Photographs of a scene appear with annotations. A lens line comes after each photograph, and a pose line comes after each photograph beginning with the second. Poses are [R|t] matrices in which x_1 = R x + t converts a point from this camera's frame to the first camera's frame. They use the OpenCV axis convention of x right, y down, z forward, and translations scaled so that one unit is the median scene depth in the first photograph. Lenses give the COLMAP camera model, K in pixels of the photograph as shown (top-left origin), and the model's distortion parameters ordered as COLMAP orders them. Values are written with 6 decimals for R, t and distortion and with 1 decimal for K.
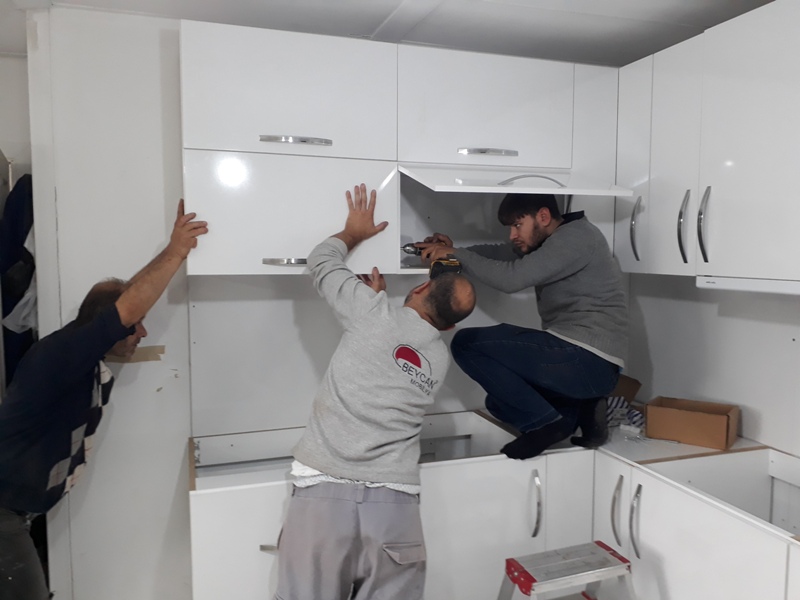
lens RADIAL K [[617.8, 0, 398.8], [0, 617.8, 296.8], [0, 0, 1]] dist [-0.058259, -0.004409]
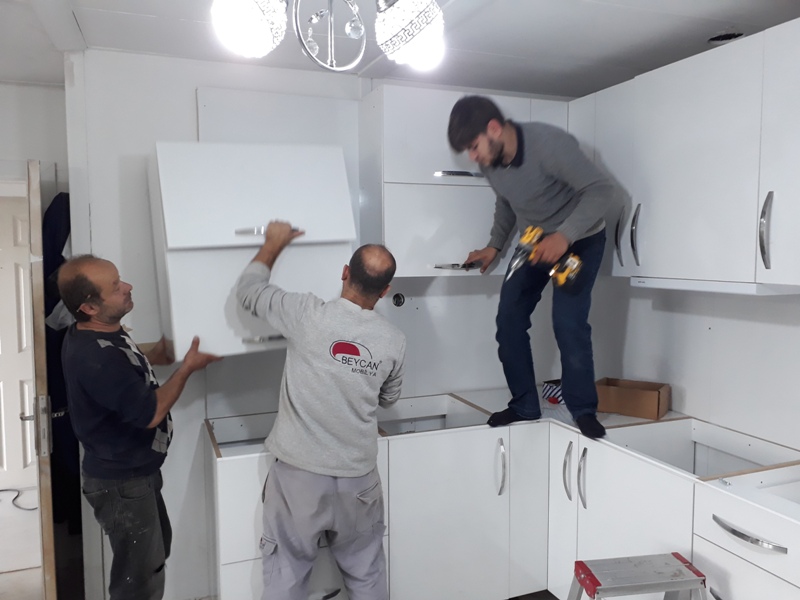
lens RADIAL K [[617.8, 0, 401.0], [0, 617.8, 301.1], [0, 0, 1]] dist [-0.058259, -0.004409]
pose [[0.998687, -0.008370, 0.050543, -0.031248], [0.008355, 0.999965, 0.000499, 0.009933], [-0.050545, -0.000076, 0.998722, -0.197794]]
